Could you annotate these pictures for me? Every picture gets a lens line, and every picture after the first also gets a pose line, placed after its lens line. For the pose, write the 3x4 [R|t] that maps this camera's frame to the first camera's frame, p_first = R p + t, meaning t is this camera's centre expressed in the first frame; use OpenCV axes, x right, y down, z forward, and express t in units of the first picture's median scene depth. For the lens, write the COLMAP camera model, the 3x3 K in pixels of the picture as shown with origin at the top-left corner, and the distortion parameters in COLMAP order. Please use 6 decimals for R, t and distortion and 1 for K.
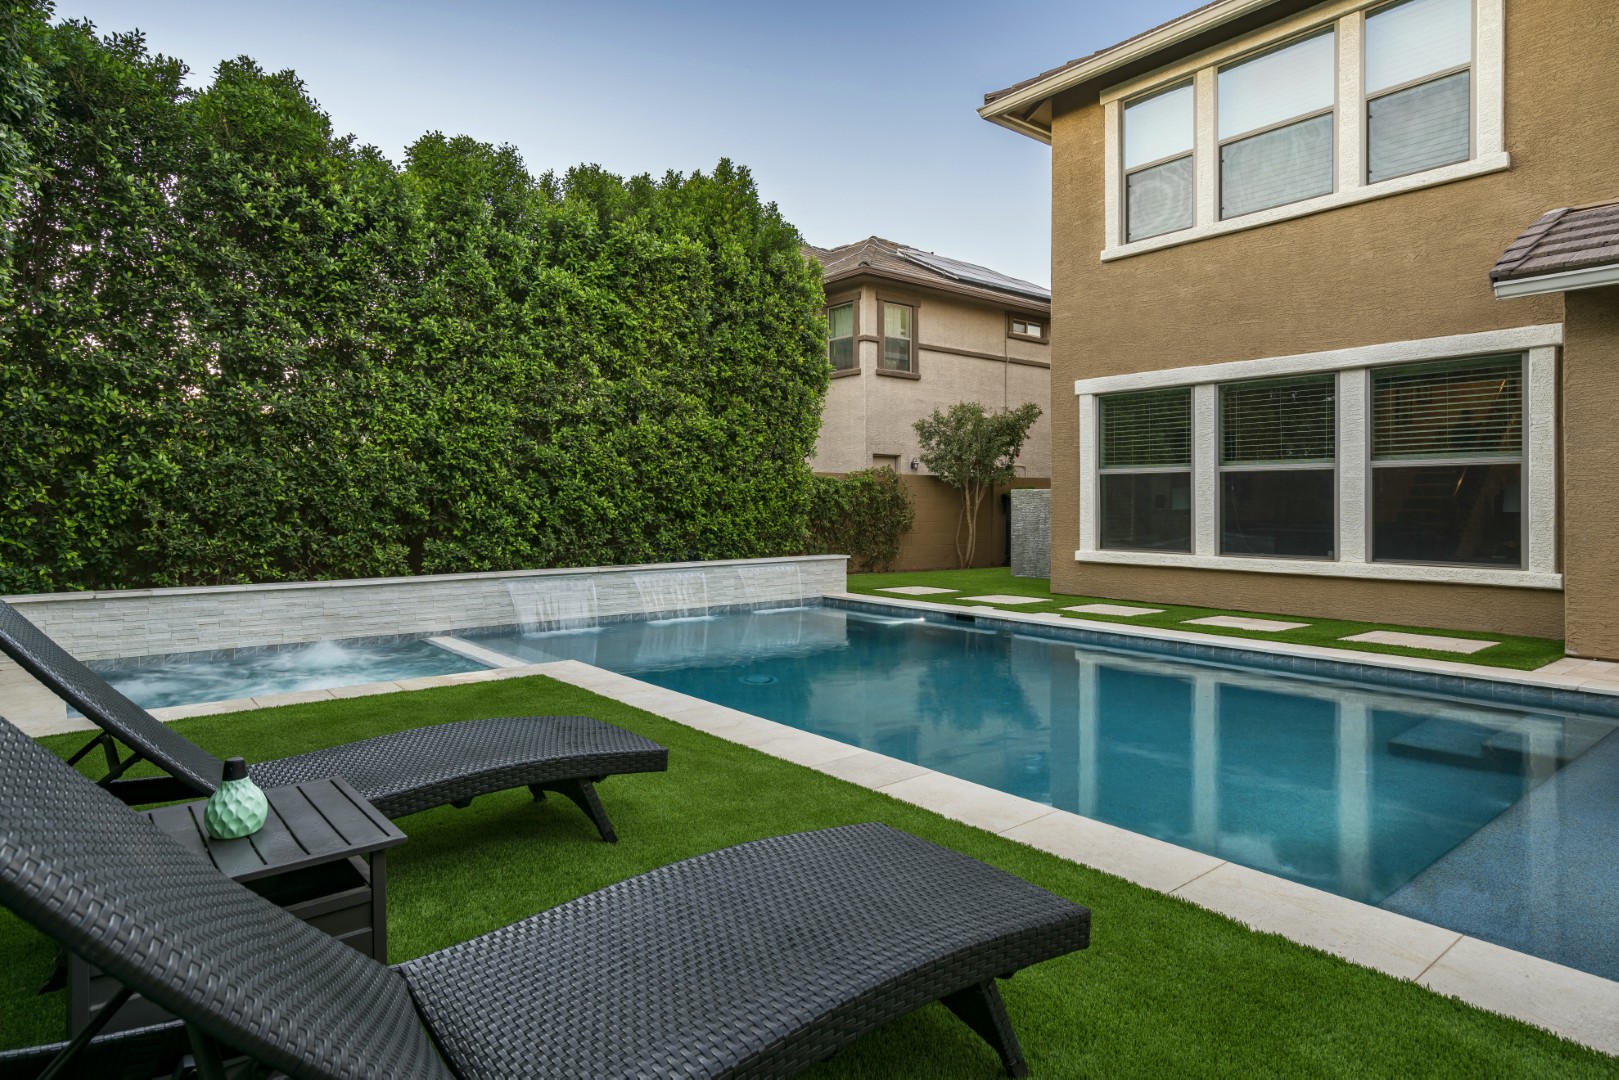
lens RADIAL K [[922.4, 0, 802.8], [0, 922.4, 493.9], [0, 0, 1]] dist [0.008240, 0.001399]
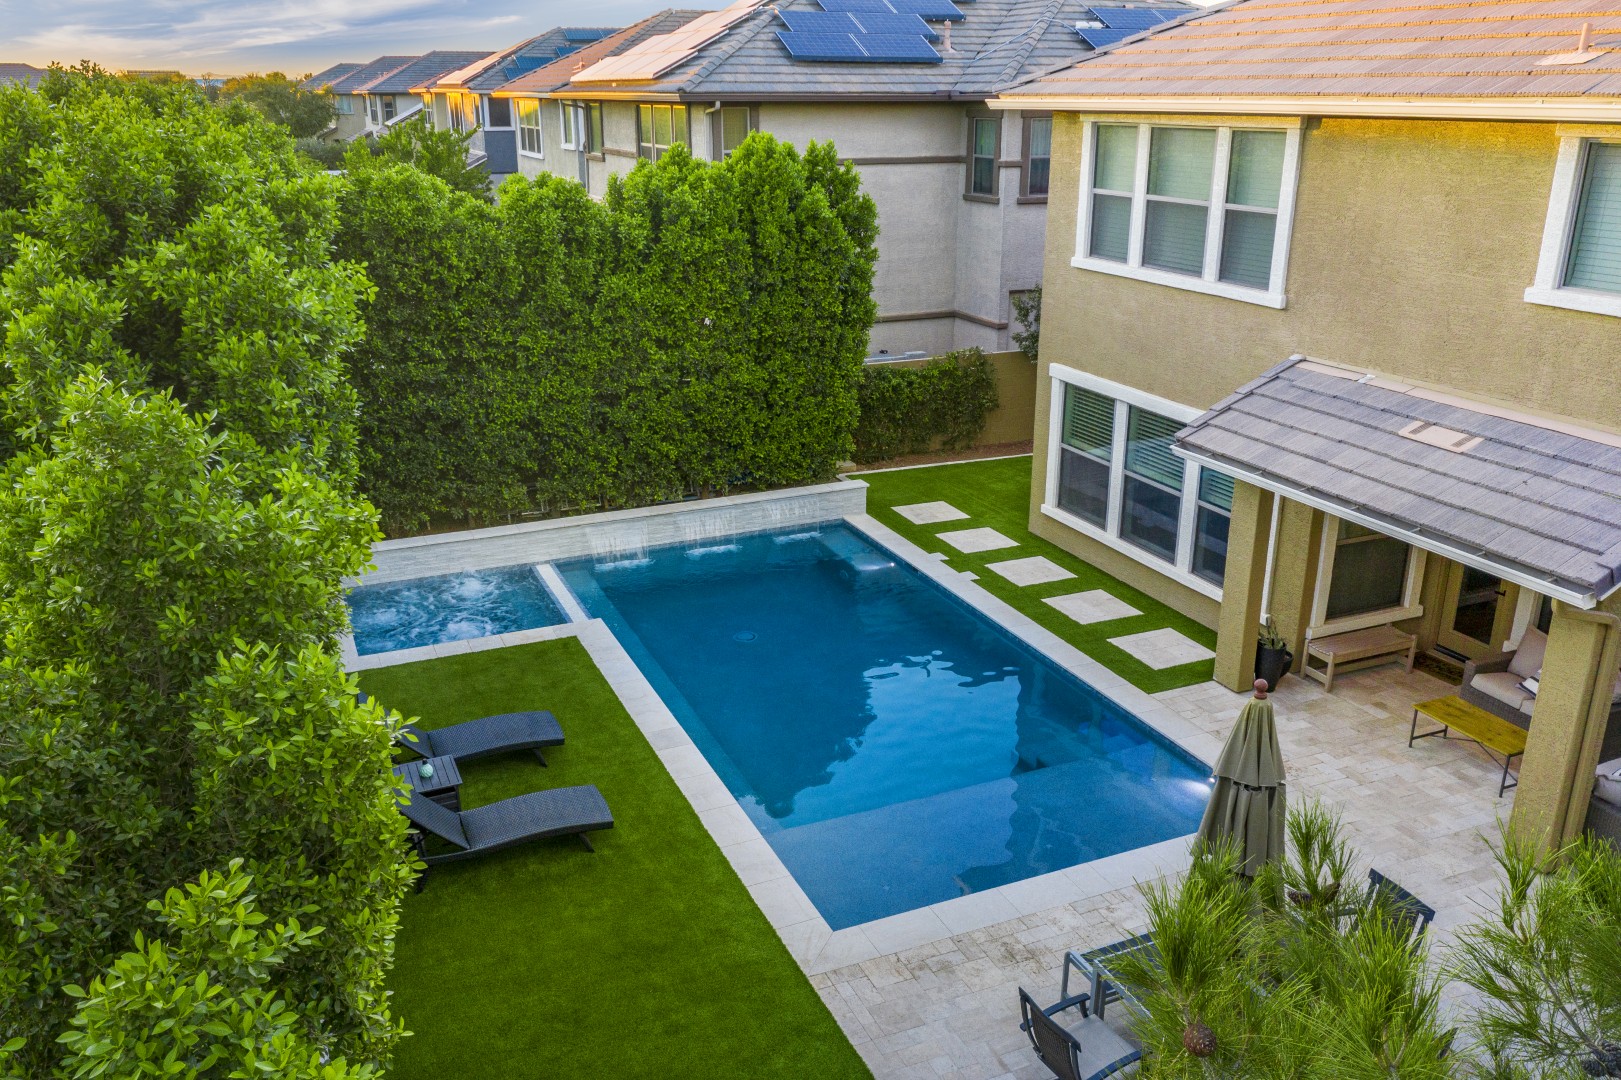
lens RADIAL K [[1280.9, 0, 810.5], [0, 1280.9, 540.0], [0, 0, 1]] dist [-0.003708, -0.003271]
pose [[0.964005, 0.086634, -0.251375, 0.465107], [0.003579, 0.941114, 0.338071, -0.496070], [0.265861, -0.326801, 0.906928, -0.650859]]
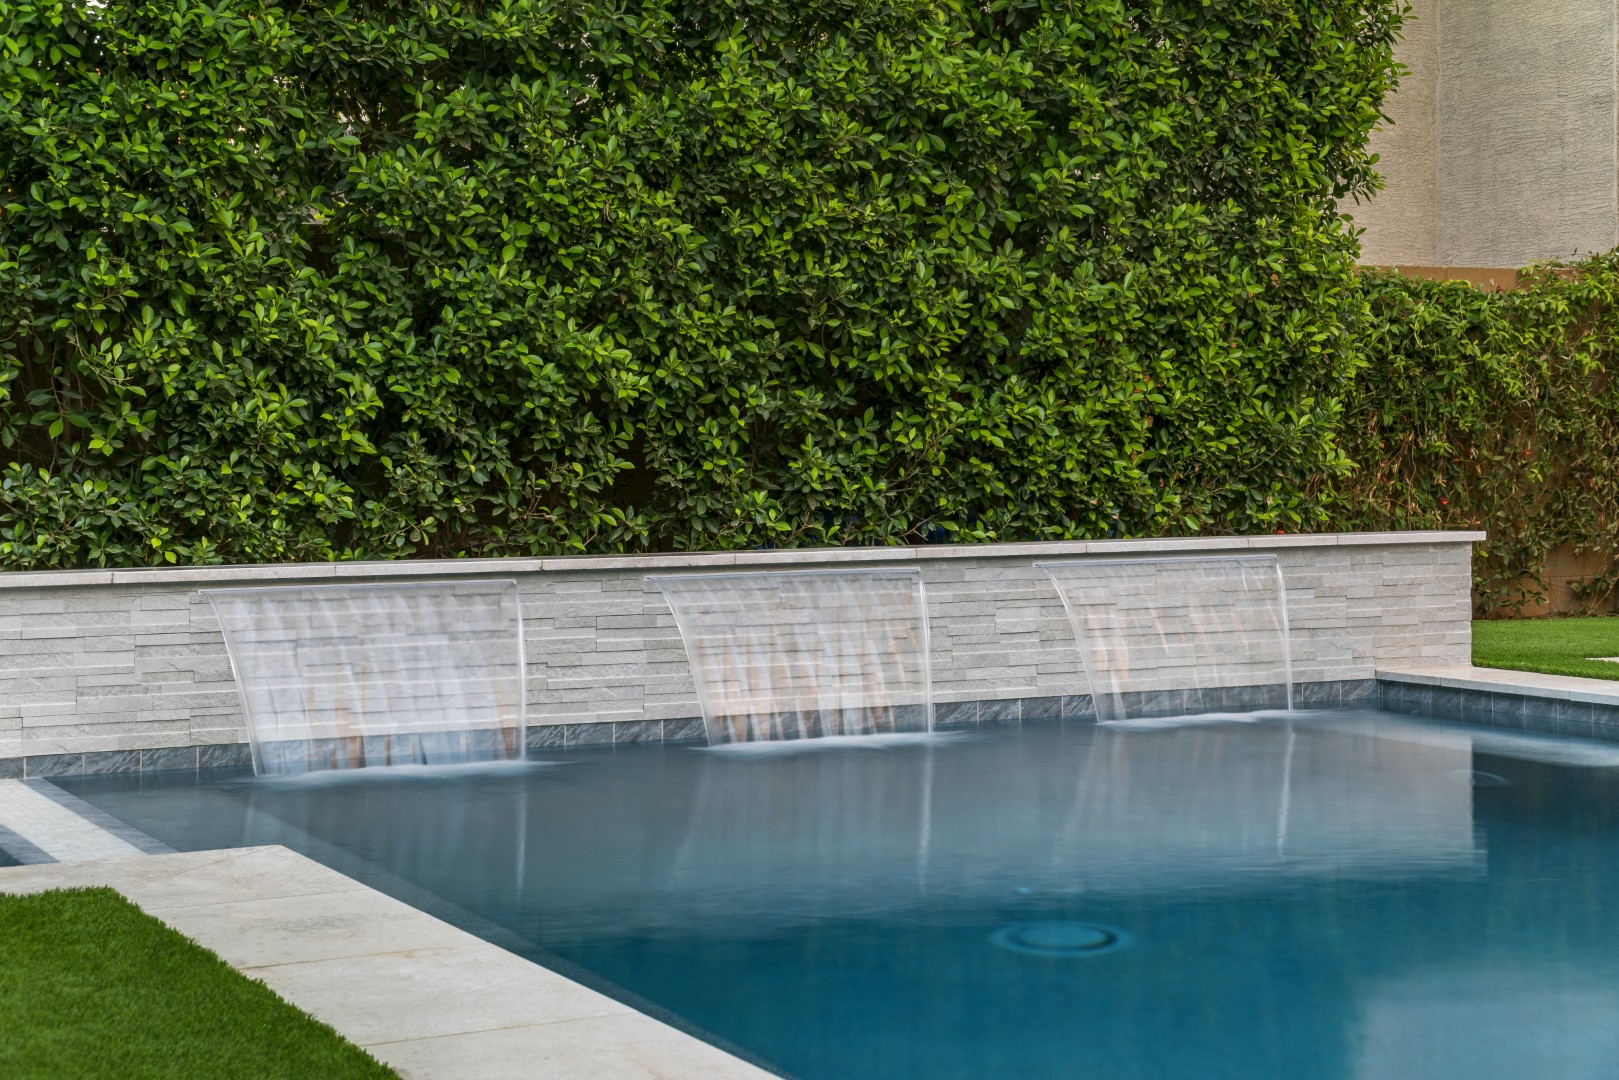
lens RADIAL K [[2798.1, 0, 809.5], [0, 2798.1, 540.0], [0, 0, 1]] dist [0.063004, 0.005462]
pose [[0.971496, -0.002865, -0.237038, 0.062292], [0.012357, 0.999180, 0.038566, 0.038776], [0.236733, -0.040396, 0.970735, 0.157791]]
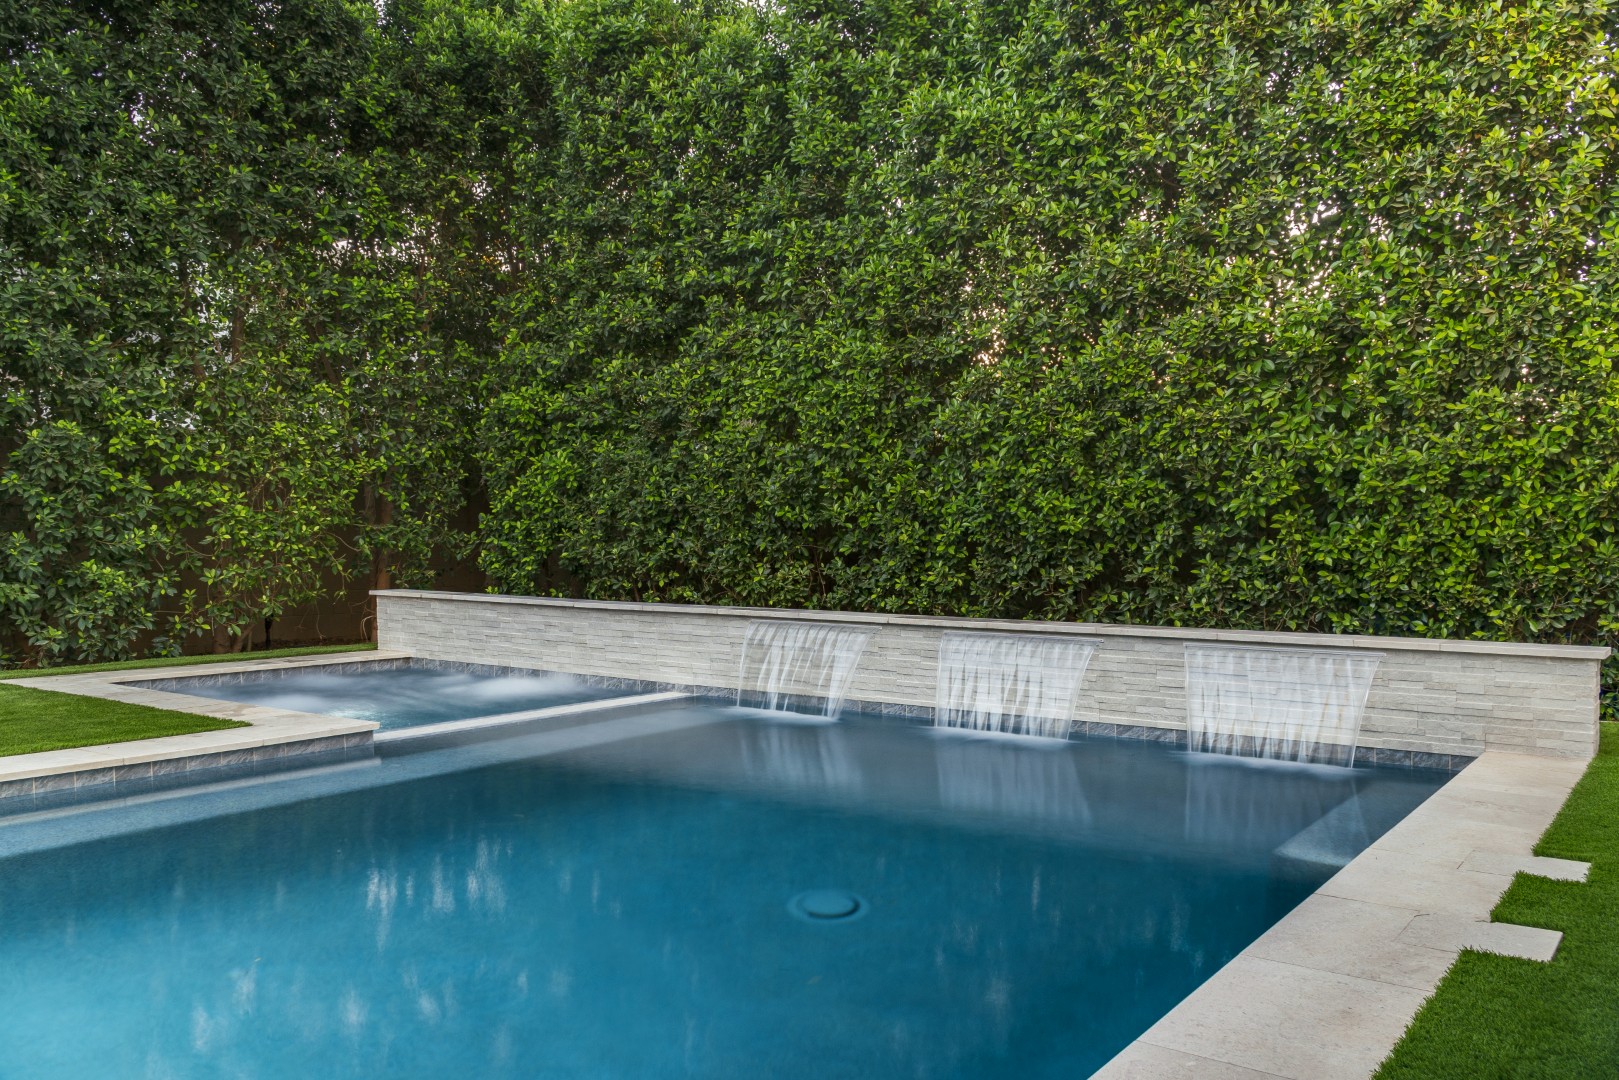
lens RADIAL K [[1314.3, 0, 814.1], [0, 1314.3, 598.1], [0, 0, 1]] dist [-0.002183, -0.004272]
pose [[0.269517, 0.049054, -0.961745, 0.486984], [-0.001591, 0.998723, 0.050494, 0.027908], [0.962994, -0.012079, 0.269251, 0.697129]]
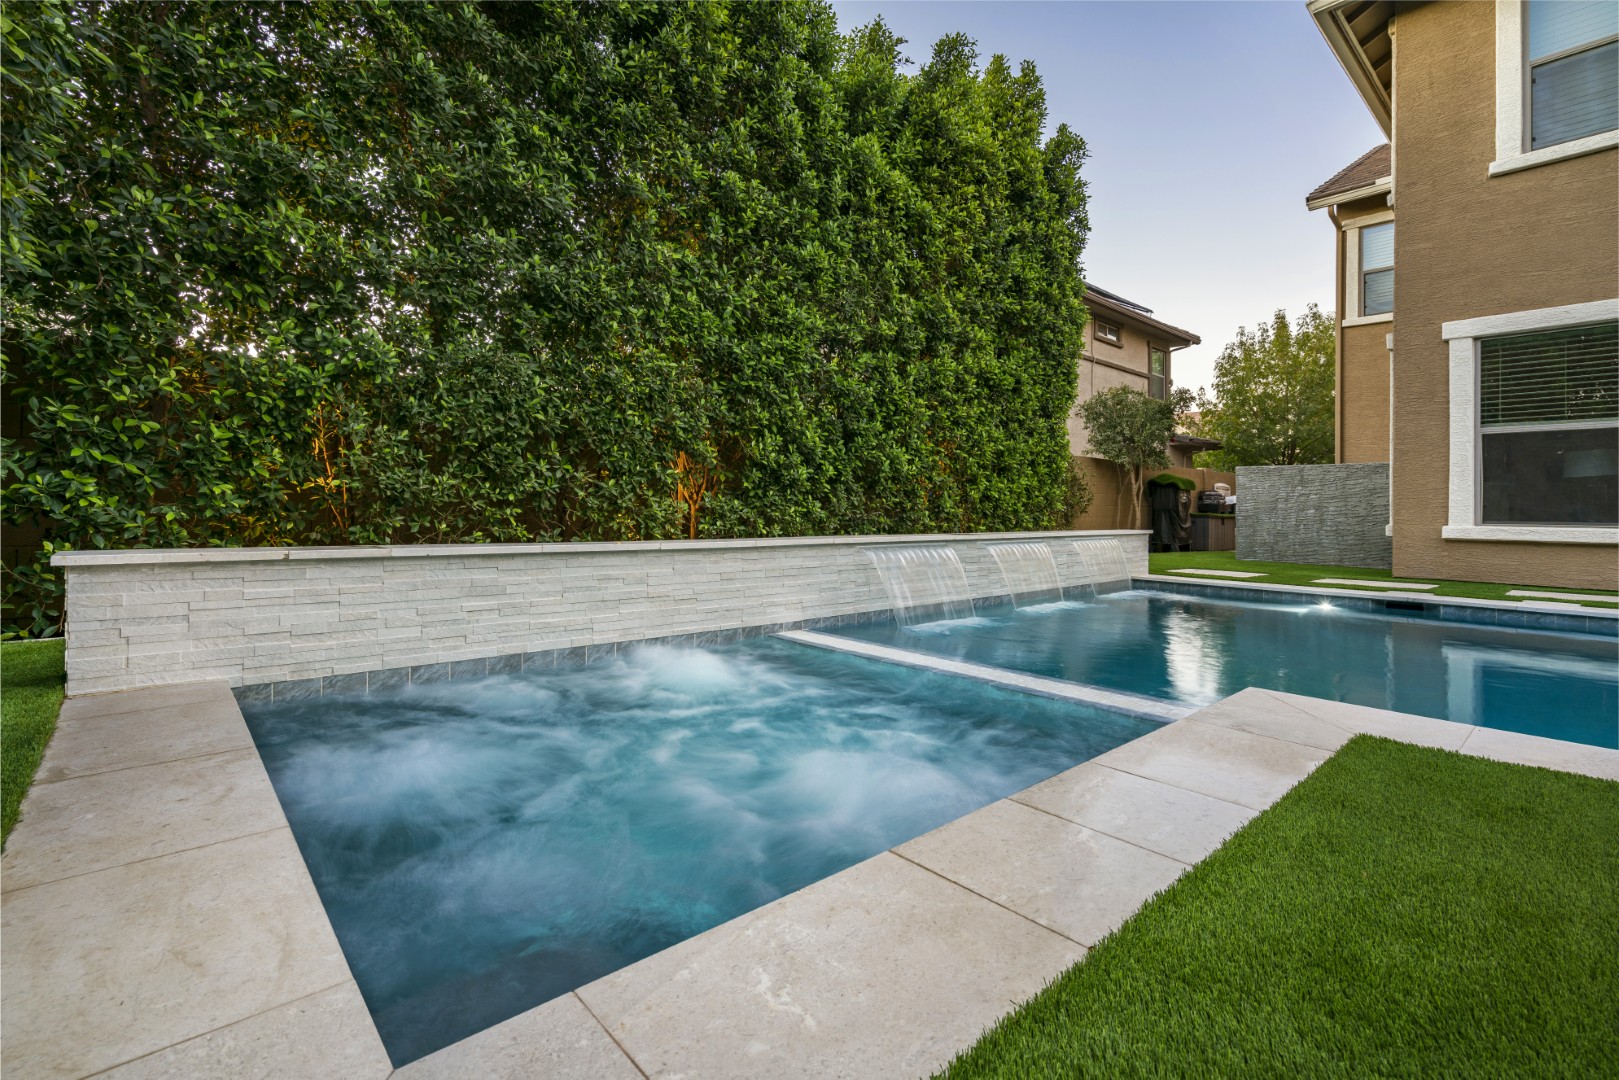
lens RADIAL K [[735.5, 0, 803.6], [0, 735.5, 515.3], [0, 0, 1]] dist [-0.003352, 0.000468]
pose [[0.998544, 0.012730, 0.052416, -0.343616], [-0.013550, 0.999791, 0.015336, 0.053868], [-0.052210, -0.016024, 0.998508, 0.400307]]
